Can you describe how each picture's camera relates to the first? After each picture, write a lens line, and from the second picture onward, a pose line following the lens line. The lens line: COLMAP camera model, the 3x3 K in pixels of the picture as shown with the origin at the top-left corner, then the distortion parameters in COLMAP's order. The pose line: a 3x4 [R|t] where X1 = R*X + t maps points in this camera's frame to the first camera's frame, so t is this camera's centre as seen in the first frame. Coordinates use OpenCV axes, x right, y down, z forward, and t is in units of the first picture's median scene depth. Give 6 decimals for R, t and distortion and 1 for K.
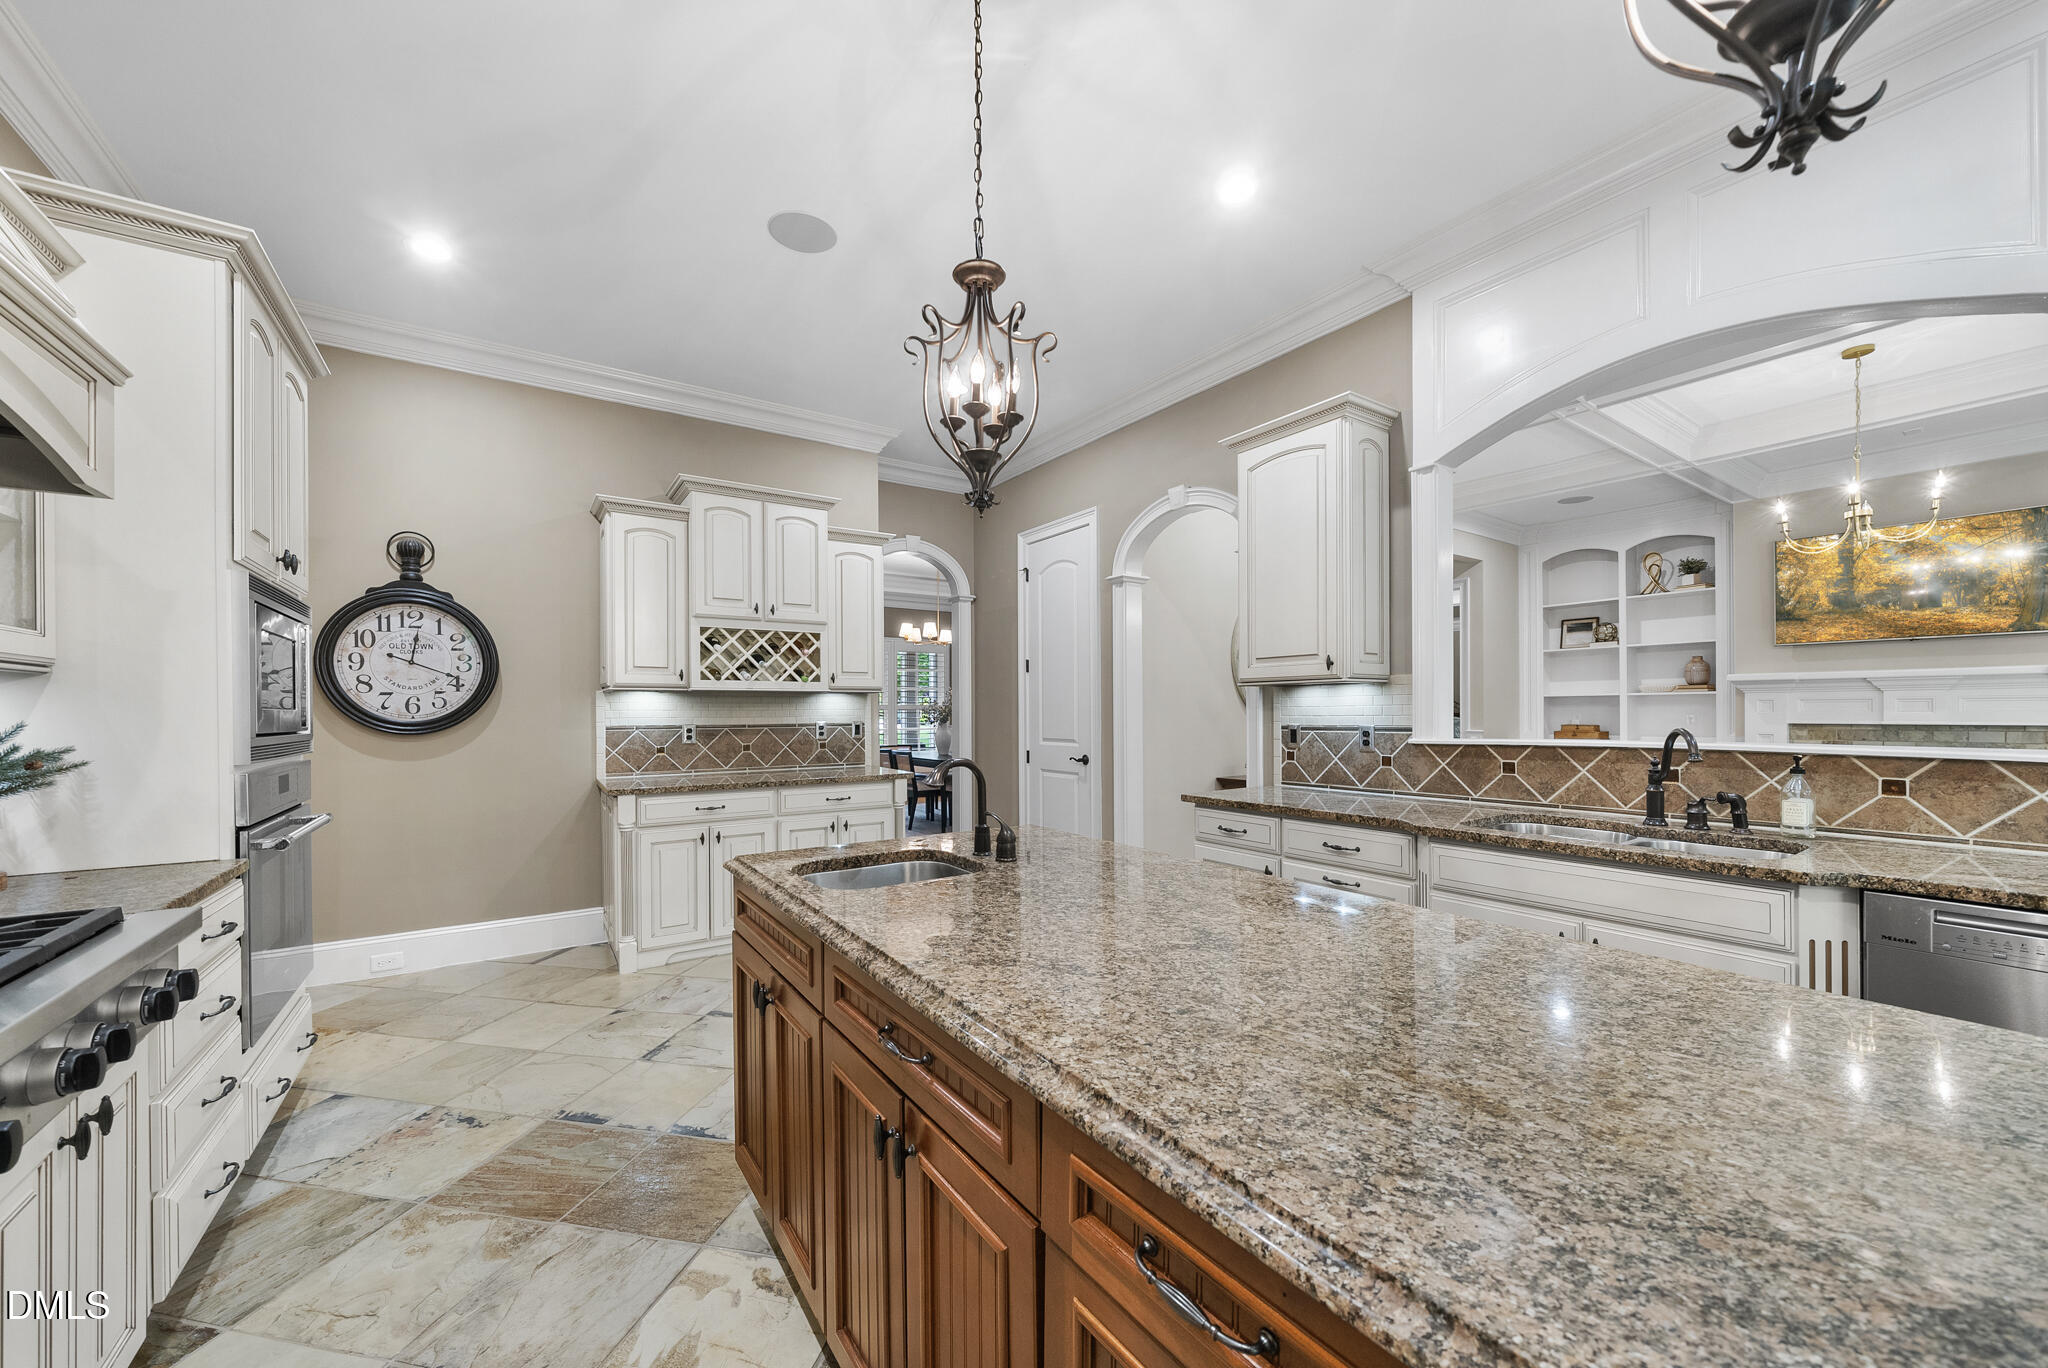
lens RADIAL K [[756.8, 0, 1019.7], [0, 756.8, 714.9], [0, 0, 1]] dist [-0.001140, -0.000305]
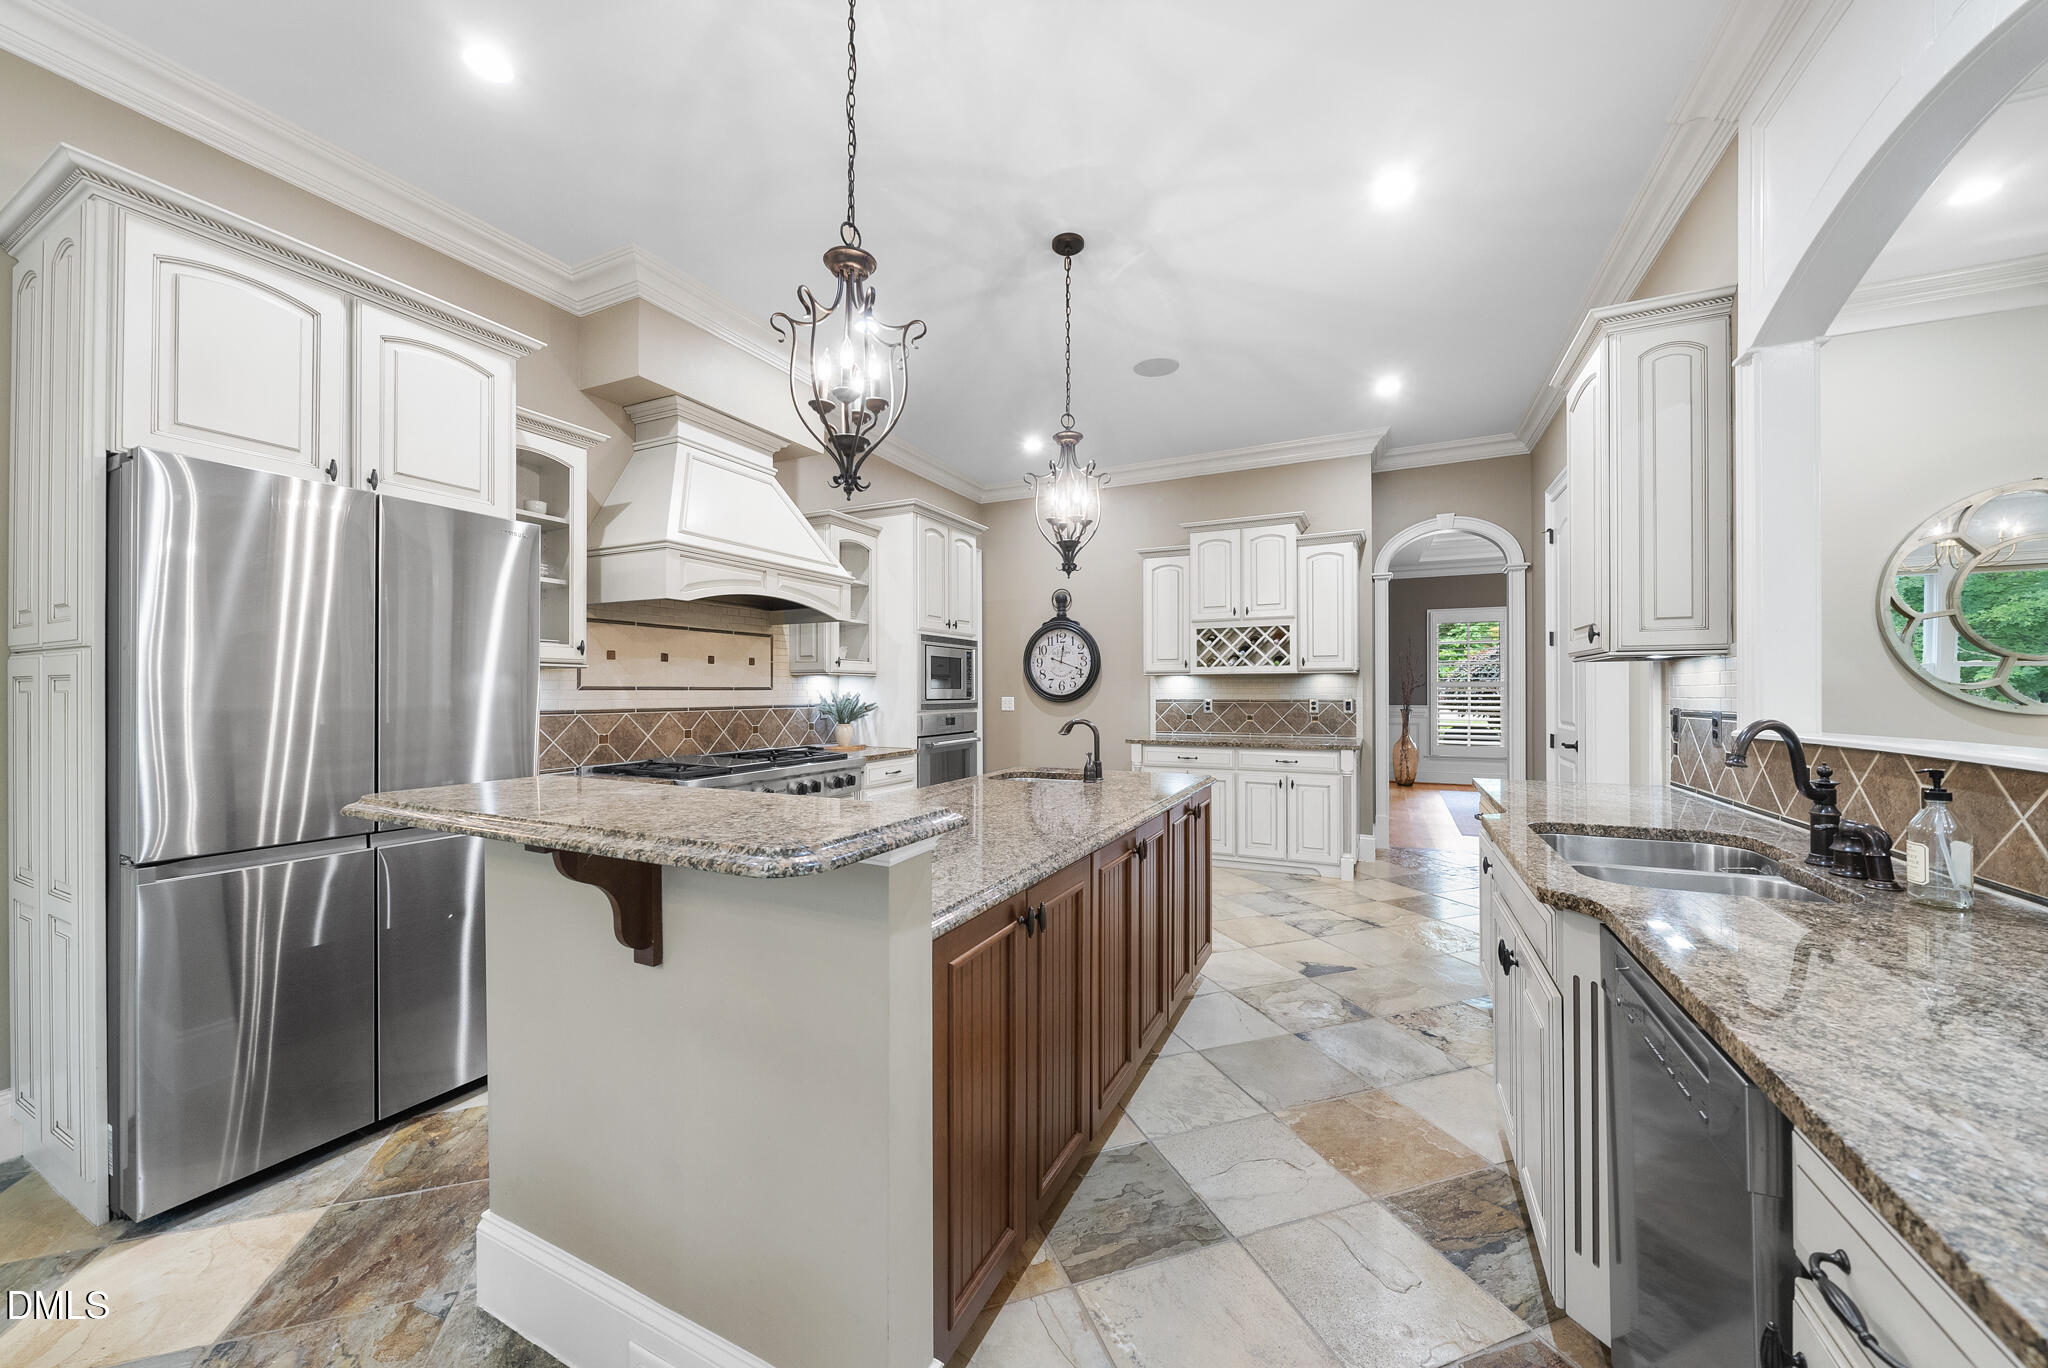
lens RADIAL K [[741.1, 0, 1018.7], [0, 741.1, 687.5], [0, 0, 1]] dist [-0.006951, -0.000204]
pose [[0.498977, 0.000284, -0.866615, 0.654195], [-0.004040, 0.999990, -0.001999, -0.004757], [0.866606, 0.004499, 0.498973, 0.035495]]
